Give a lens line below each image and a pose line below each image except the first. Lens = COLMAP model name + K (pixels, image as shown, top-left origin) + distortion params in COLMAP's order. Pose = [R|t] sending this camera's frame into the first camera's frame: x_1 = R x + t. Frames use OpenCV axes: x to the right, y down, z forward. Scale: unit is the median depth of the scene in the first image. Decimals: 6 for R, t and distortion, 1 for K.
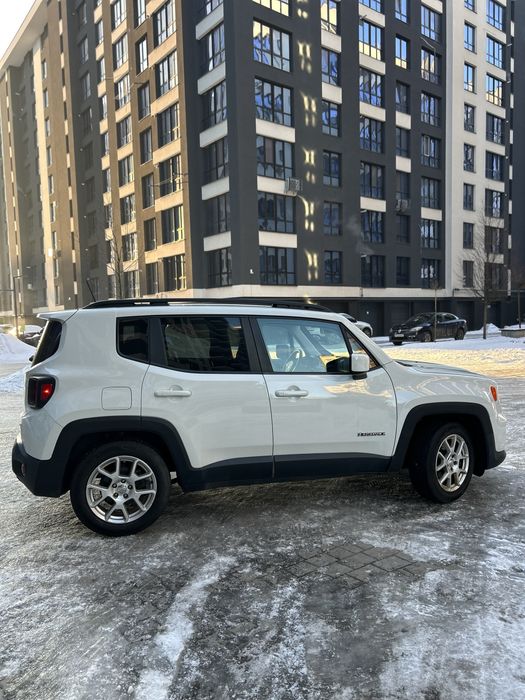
lens RADIAL K [[525.0, 0, 261.0], [0, 525.0, 351.7], [0, 0, 1]] dist [0.043476, -0.042750]
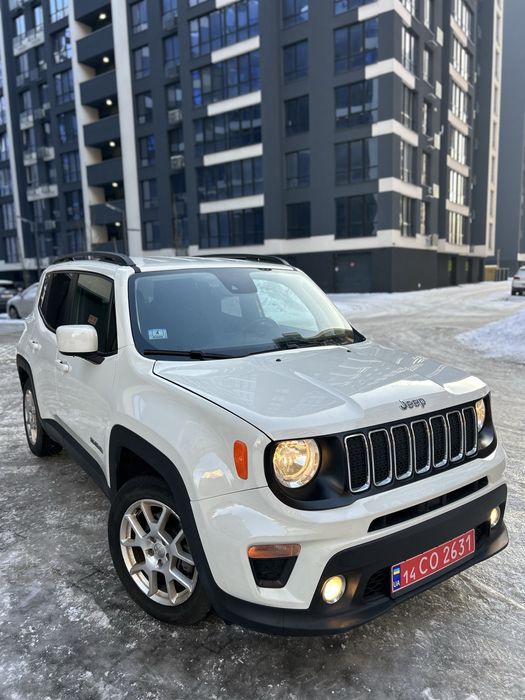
lens RADIAL K [[525.0, 0, 263.5], [0, 525.0, 353.4], [0, 0, 1]] dist [0.043476, -0.042750]
pose [[0.328744, 0.148473, -0.932675, 0.884468], [-0.040955, 0.988877, 0.142984, -0.067764], [0.943531, -0.008807, 0.331168, 0.952555]]
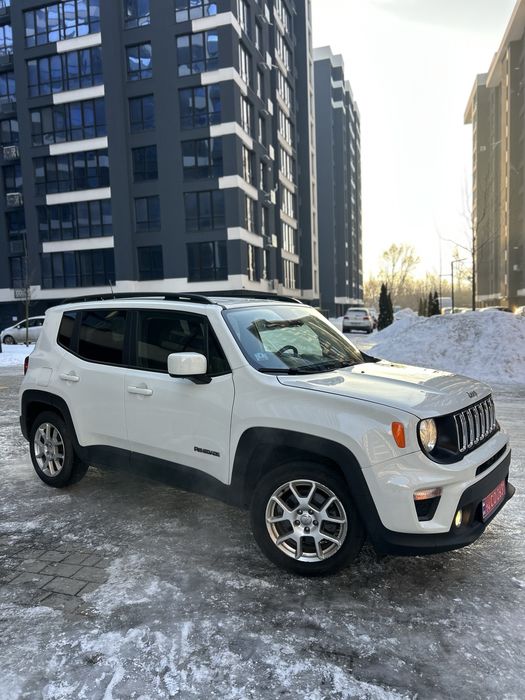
lens RADIAL K [[525.0, 0, 260.5], [0, 525.0, 350.9], [0, 0, 1]] dist [0.043476, -0.042750]
pose [[0.605445, 0.058990, -0.793698, 0.881725], [-0.032737, 0.998251, 0.049220, -0.043007], [0.795214, -0.003817, 0.606317, 0.552744]]
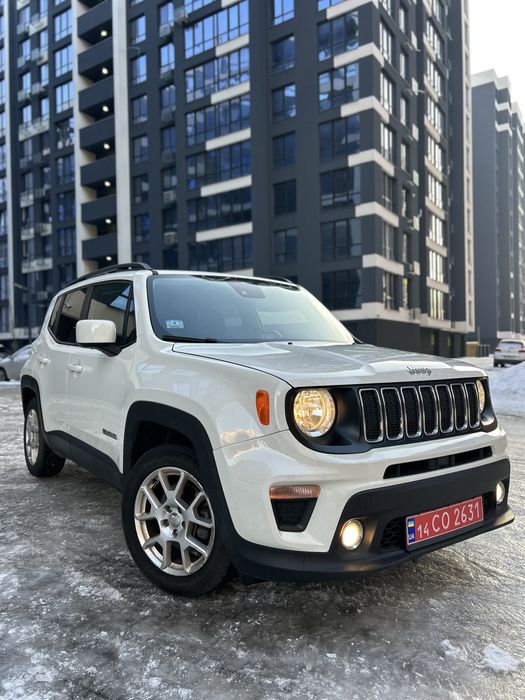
lens RADIAL K [[525.0, 0, 262.6], [0, 525.0, 350.9], [0, 0, 1]] dist [0.043476, -0.042750]
pose [[0.351933, 0.012298, -0.935944, 0.917548], [-0.053200, 0.998560, -0.006884, 0.038576], [0.934512, 0.052215, 0.352081, 0.912027]]
